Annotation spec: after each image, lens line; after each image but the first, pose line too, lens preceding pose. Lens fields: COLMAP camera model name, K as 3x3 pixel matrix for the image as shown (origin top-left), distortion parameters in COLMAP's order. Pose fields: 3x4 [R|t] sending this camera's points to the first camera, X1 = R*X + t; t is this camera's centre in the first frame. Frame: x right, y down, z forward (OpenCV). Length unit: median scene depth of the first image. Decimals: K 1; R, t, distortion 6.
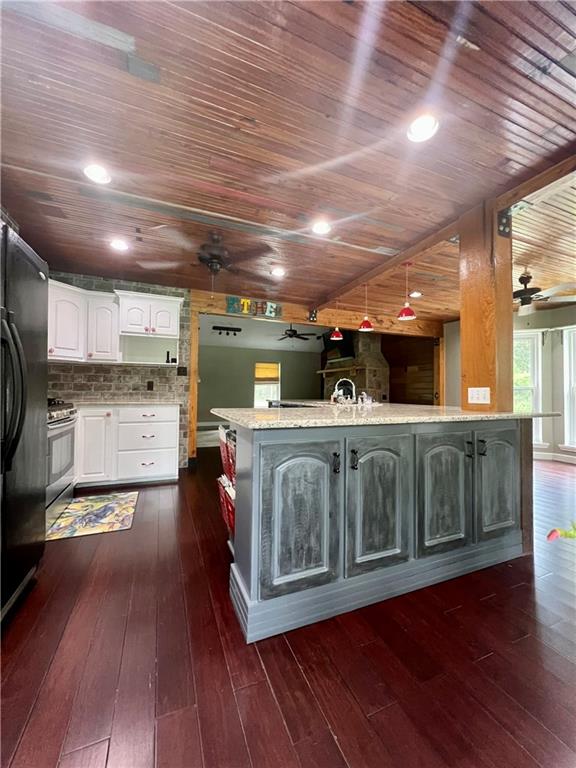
lens RADIAL K [[306.7, 0, 288.0], [0, 306.7, 384.4], [0, 0, 1]] dist [0.002171, 0.000018]
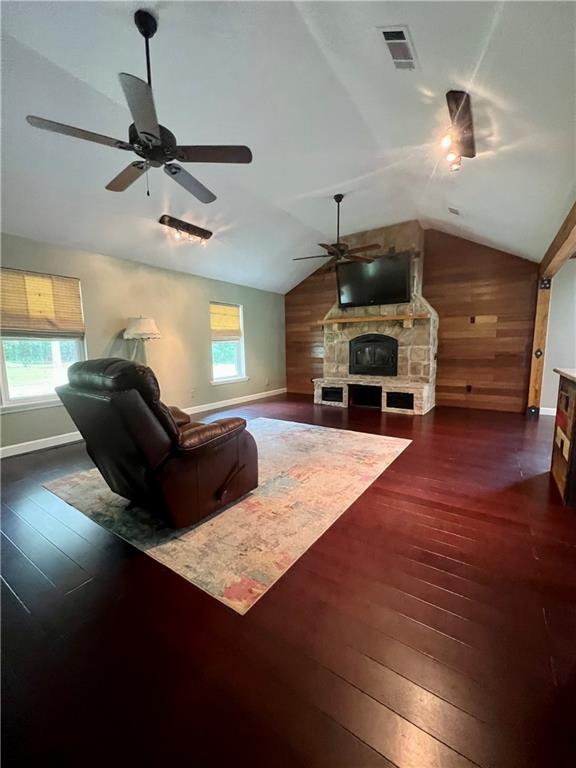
lens RADIAL K [[306.7, 0, 288.6], [0, 306.7, 384.4], [0, 0, 1]] dist [0.002171, 0.000018]
pose [[0.833032, -0.093485, 0.545269, -0.310236], [0.009734, 0.987943, 0.154510, -0.008691], [-0.553139, -0.123405, 0.823898, 0.418161]]
